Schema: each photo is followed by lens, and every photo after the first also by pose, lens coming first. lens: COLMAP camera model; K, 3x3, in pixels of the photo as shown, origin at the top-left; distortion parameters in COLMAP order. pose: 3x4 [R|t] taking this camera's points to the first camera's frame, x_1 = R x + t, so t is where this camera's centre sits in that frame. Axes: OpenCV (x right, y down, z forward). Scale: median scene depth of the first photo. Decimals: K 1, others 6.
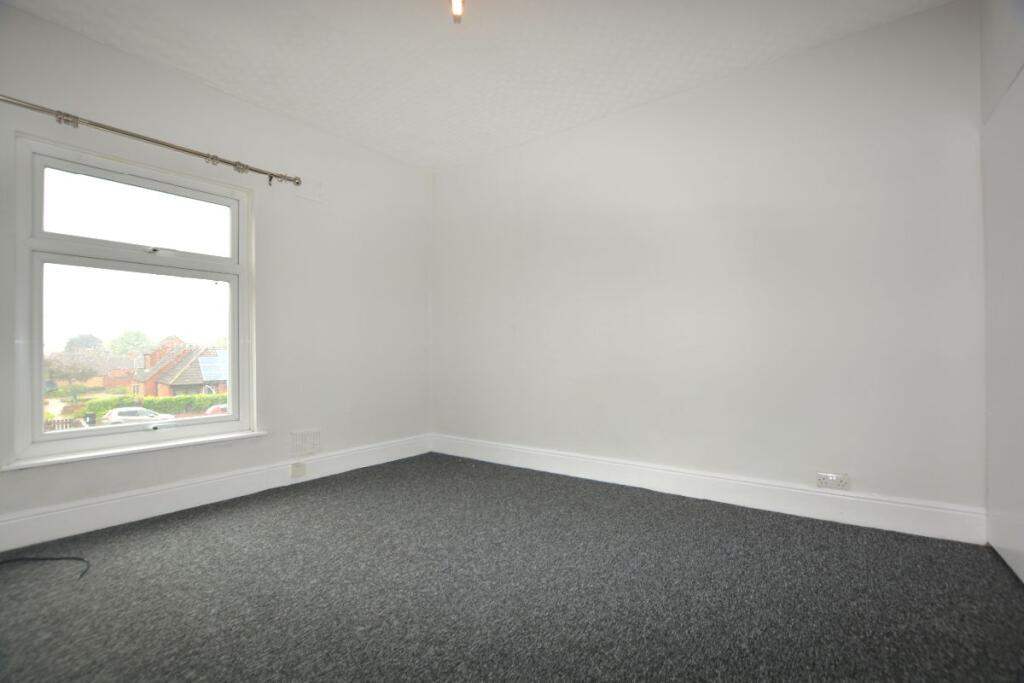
lens RADIAL K [[442.2, 0, 514.5], [0, 442.2, 347.5], [0, 0, 1]] dist [-0.029137, 0.000720]
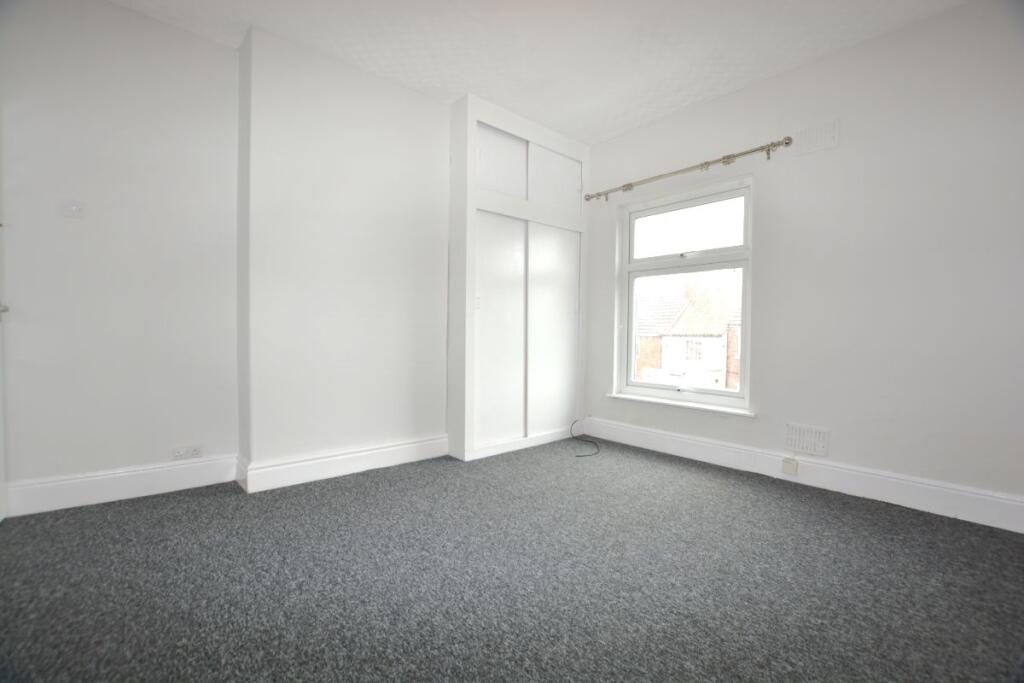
lens RADIAL K [[442.2, 0, 509.5], [0, 442.2, 343.9], [0, 0, 1]] dist [-0.029137, 0.000720]
pose [[-0.194811, 0.032976, -0.980286, 0.580397], [0.000563, 0.999438, 0.033508, -0.000304], [0.980841, 0.005975, -0.194720, 0.741945]]
